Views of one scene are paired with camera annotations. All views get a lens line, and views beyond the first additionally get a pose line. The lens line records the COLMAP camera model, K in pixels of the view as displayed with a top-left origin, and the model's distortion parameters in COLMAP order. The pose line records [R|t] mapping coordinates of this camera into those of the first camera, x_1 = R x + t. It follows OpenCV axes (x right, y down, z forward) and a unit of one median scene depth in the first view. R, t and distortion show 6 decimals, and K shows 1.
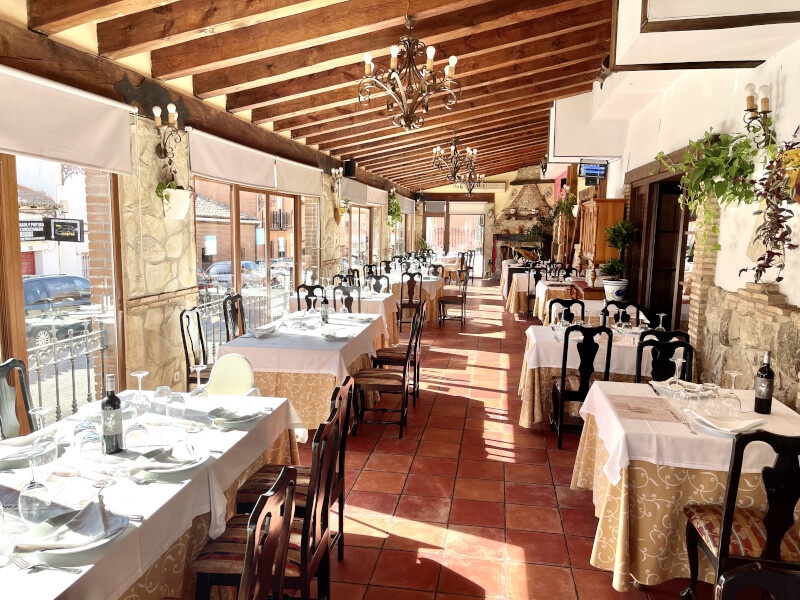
lens RADIAL K [[599.1, 0, 398.3], [0, 599.1, 303.8], [0, 0, 1]] dist [0.041895, -0.008425]
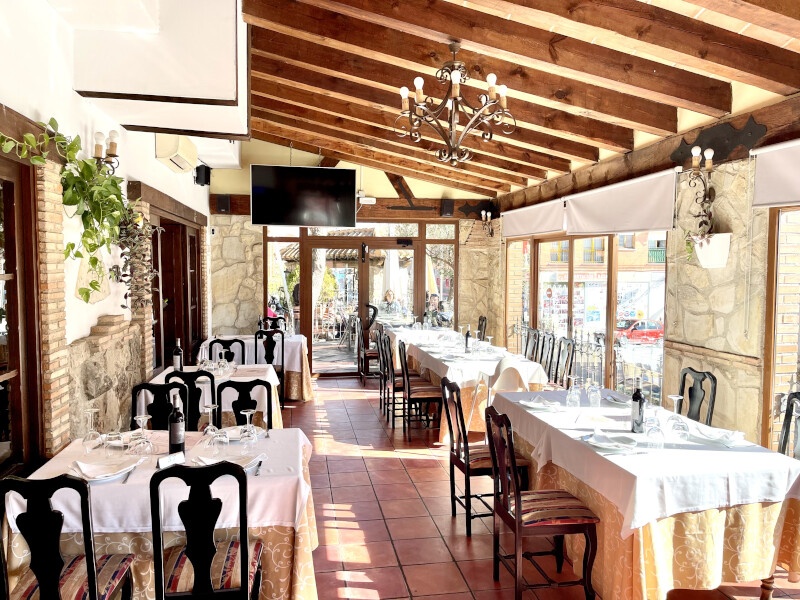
lens RADIAL K [[599.1, 0, 399.8], [0, 599.1, 299.7], [0, 0, 1]] dist [0.041895, -0.008425]
pose [[-0.945865, -0.000726, -0.324559, 0.363353], [-0.059729, 0.983308, 0.171868, -0.227434], [0.319017, 0.181950, -0.930120, 1.745957]]
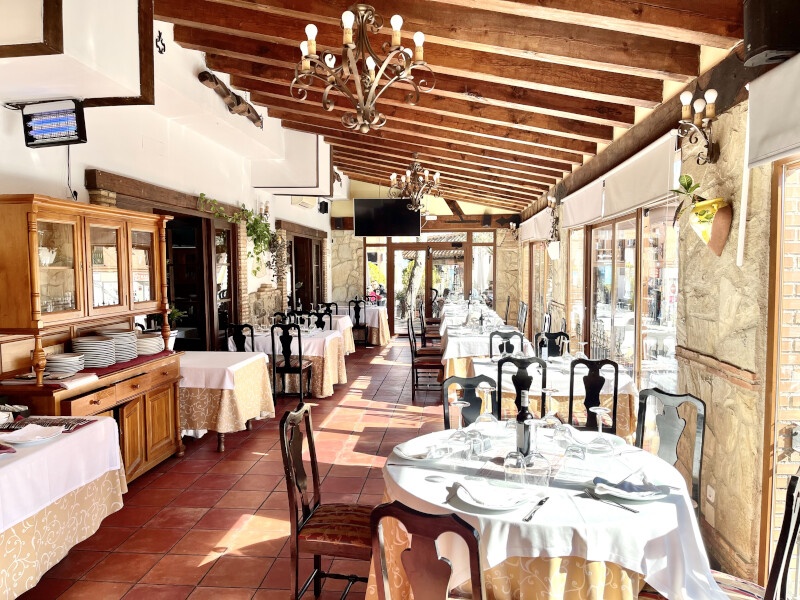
lens RADIAL K [[599.1, 0, 399.4], [0, 599.1, 303.0], [0, 0, 1]] dist [0.041895, -0.008425]
pose [[-0.997716, -0.006419, -0.067239, 0.110546], [-0.018995, 0.981964, 0.188110, -0.379485], [0.064819, 0.188958, -0.979844, 3.082591]]
